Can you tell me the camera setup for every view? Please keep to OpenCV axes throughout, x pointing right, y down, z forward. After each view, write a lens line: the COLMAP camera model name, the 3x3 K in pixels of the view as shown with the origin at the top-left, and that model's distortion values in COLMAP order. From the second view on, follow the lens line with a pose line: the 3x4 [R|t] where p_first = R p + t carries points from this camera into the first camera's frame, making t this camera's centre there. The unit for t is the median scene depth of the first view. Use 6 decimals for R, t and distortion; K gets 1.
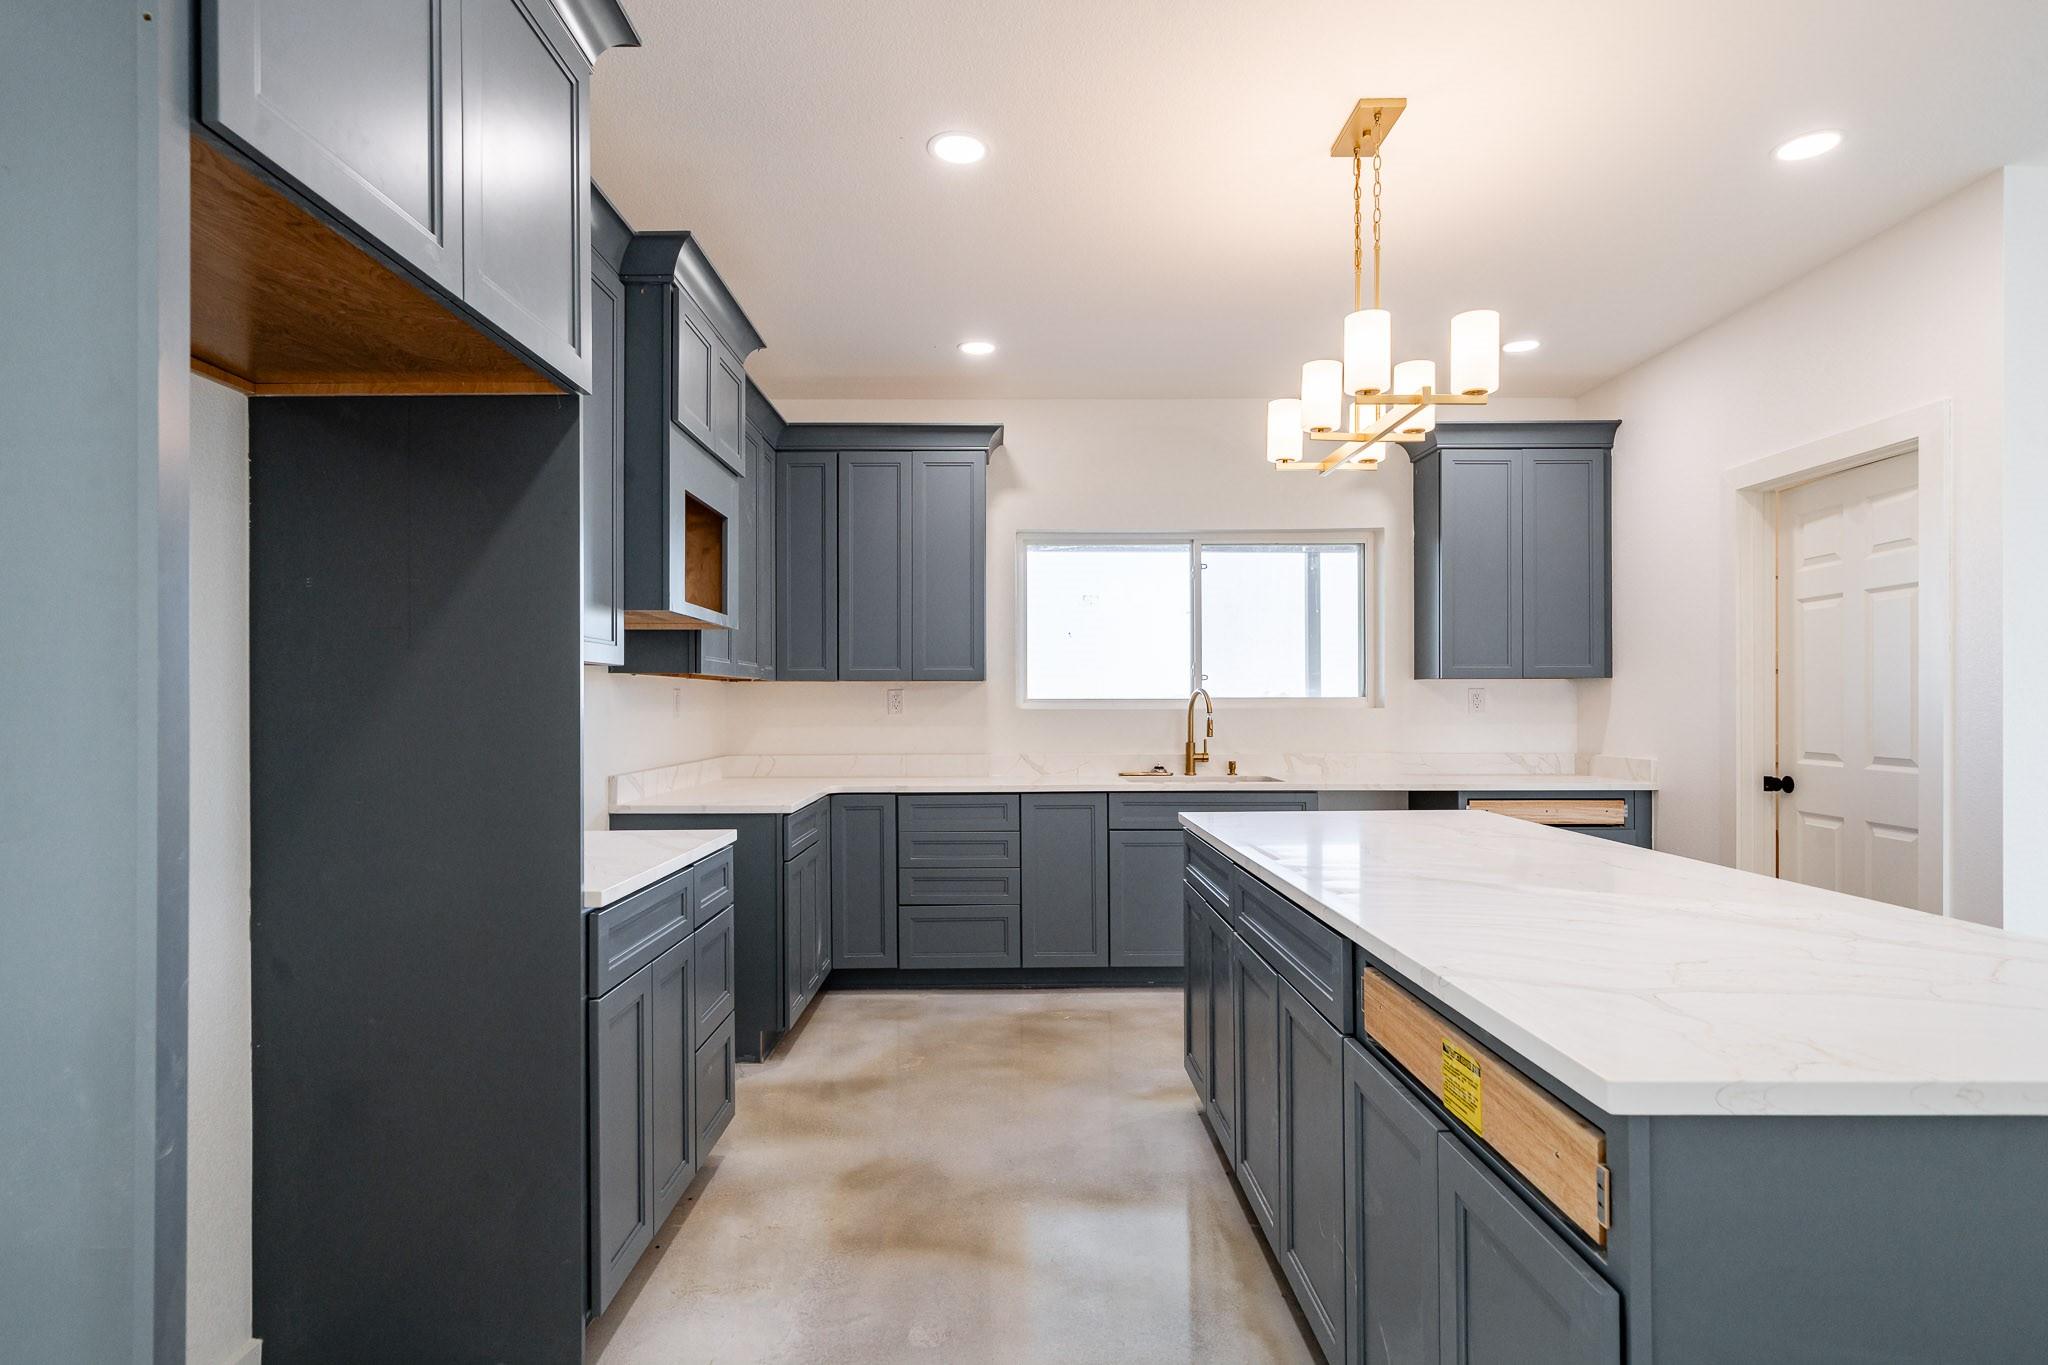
lens RADIAL K [[1058.9, 0, 1001.6], [0, 1058.9, 695.3], [0, 0, 1]] dist [-0.000452, -0.000236]
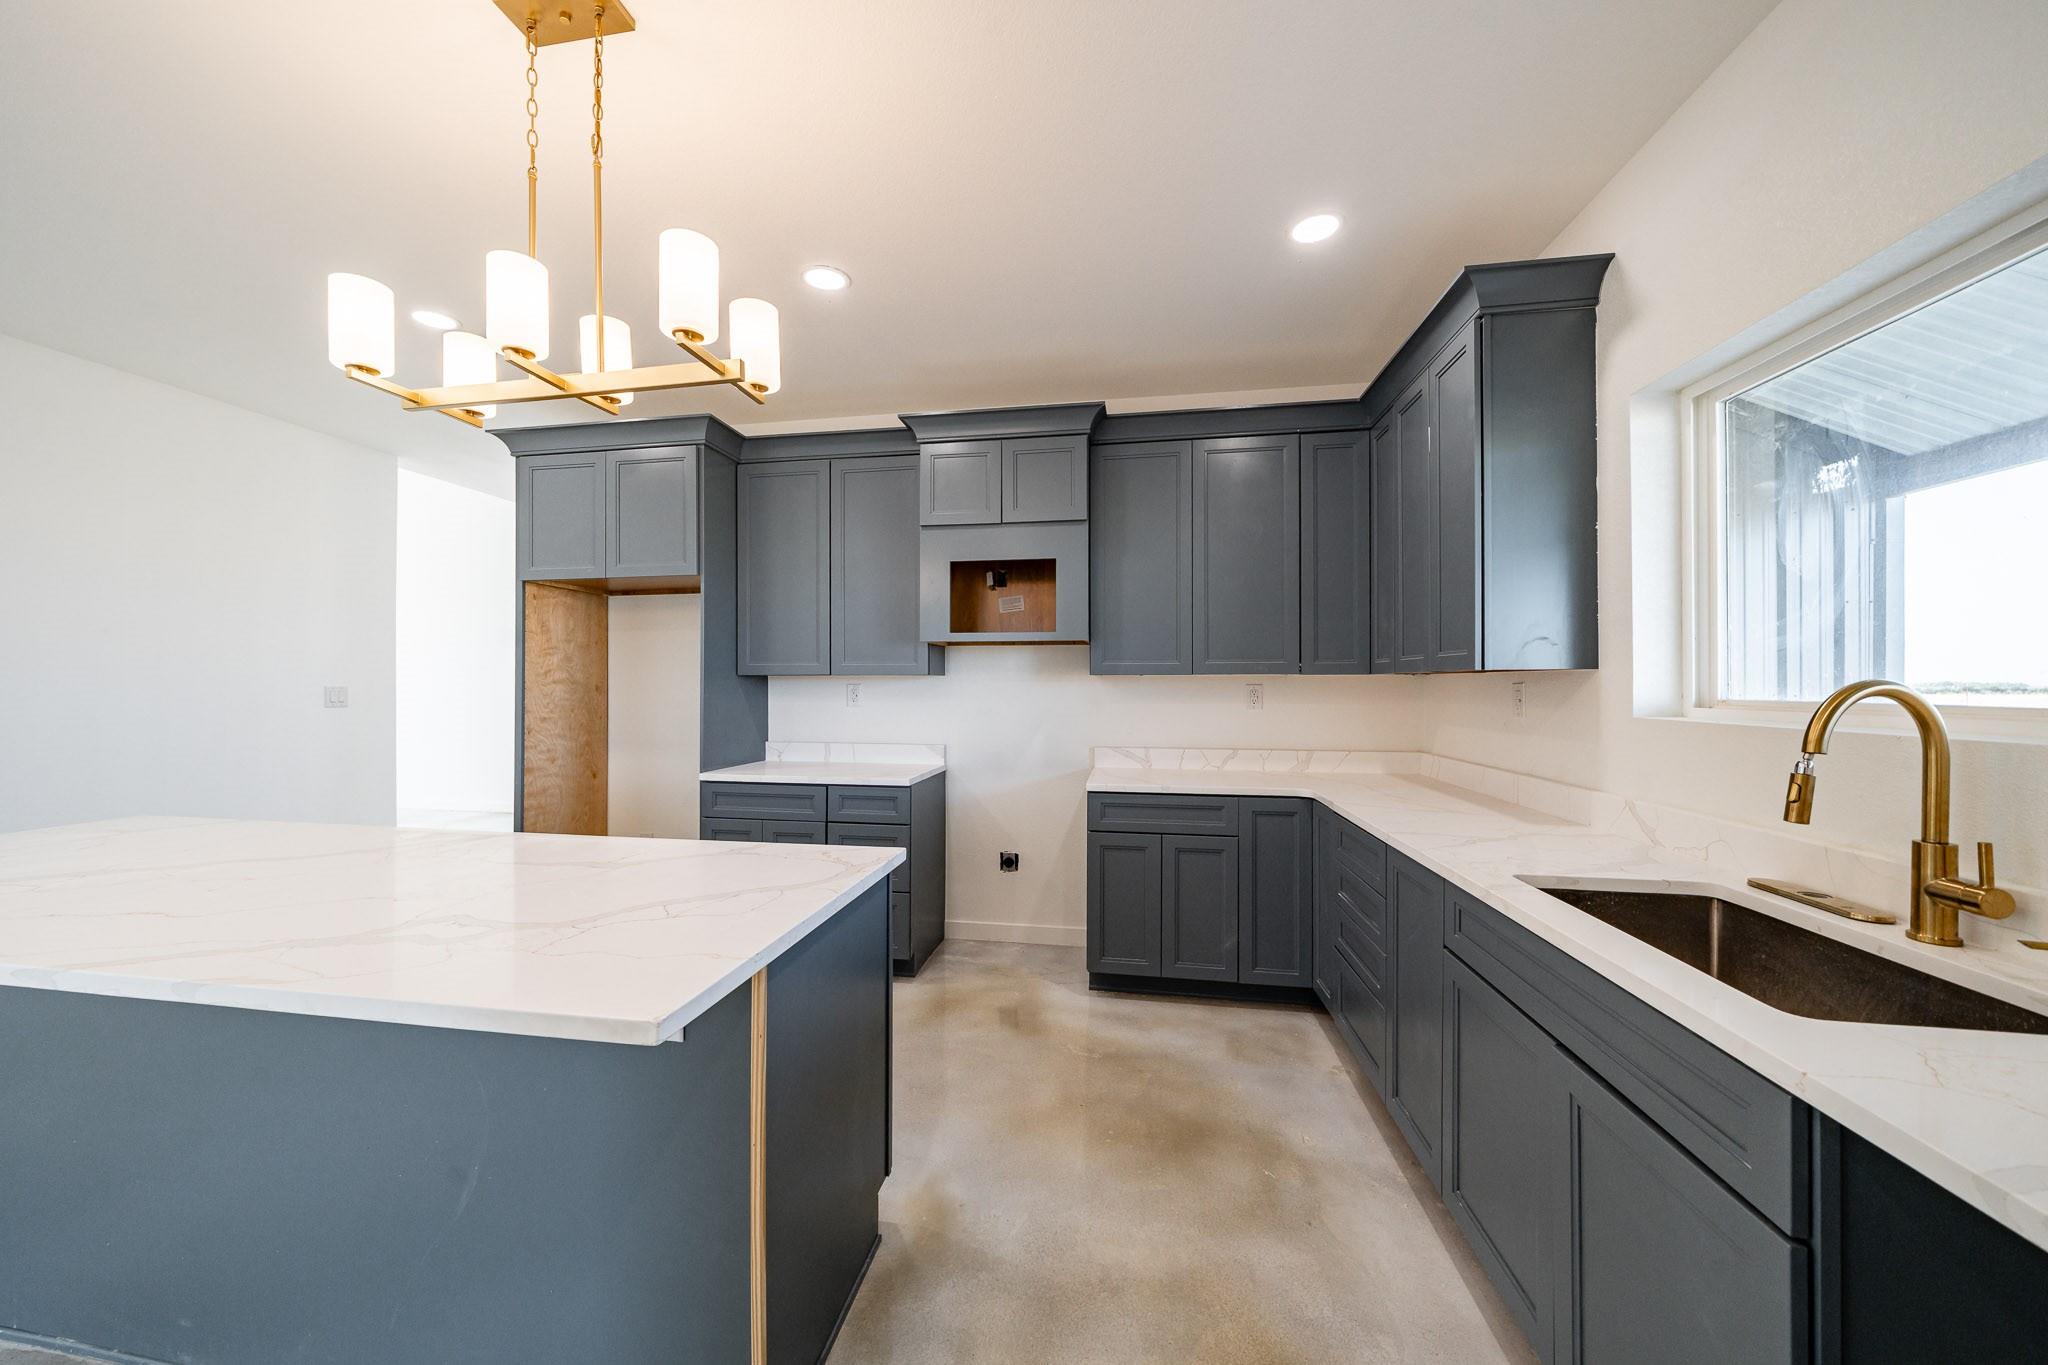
lens RADIAL K [[718.6, 0, 1012.9], [0, 718.6, 679.7], [0, 0, 1]] dist [-0.001967, -0.000244]
pose [[-0.151640, -0.003927, -0.988428, 0.464726], [0.008051, 0.999954, -0.005208, -0.007944], [0.988403, -0.008747, -0.151602, 0.784370]]
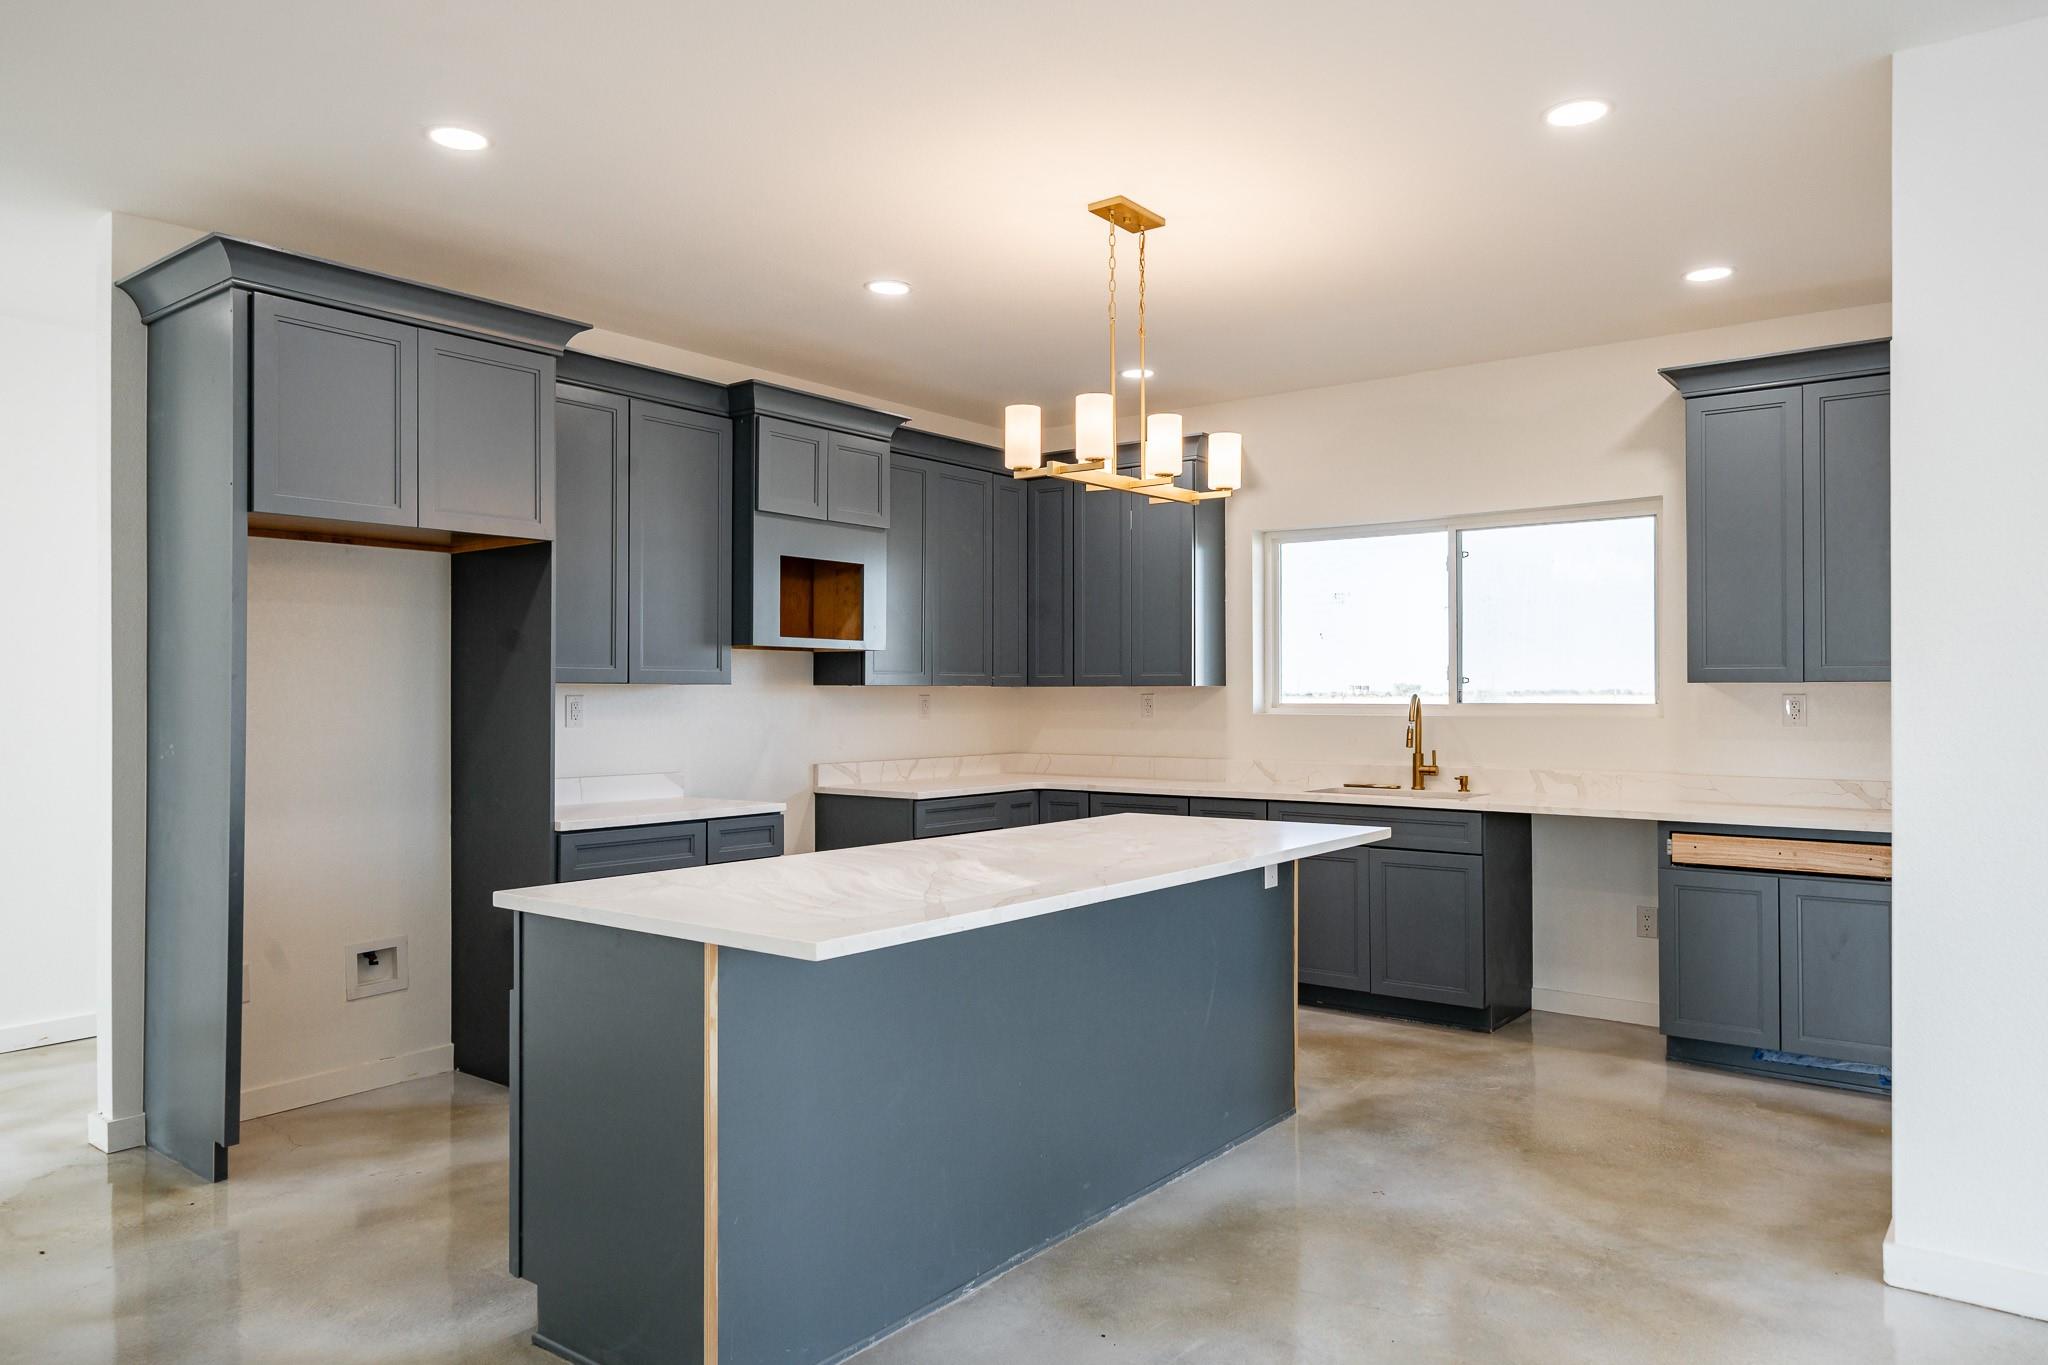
lens RADIAL K [[1316.4, 0, 997.9], [0, 1316.4, 673.7], [0, 0, 1]] dist [-0.003966, 0.003150]
pose [[0.791338, -0.007333, -0.611335, 0.609345], [0.003396, 0.999965, -0.007598, -0.016797], [0.611370, 0.003937, 0.791335, -0.114703]]
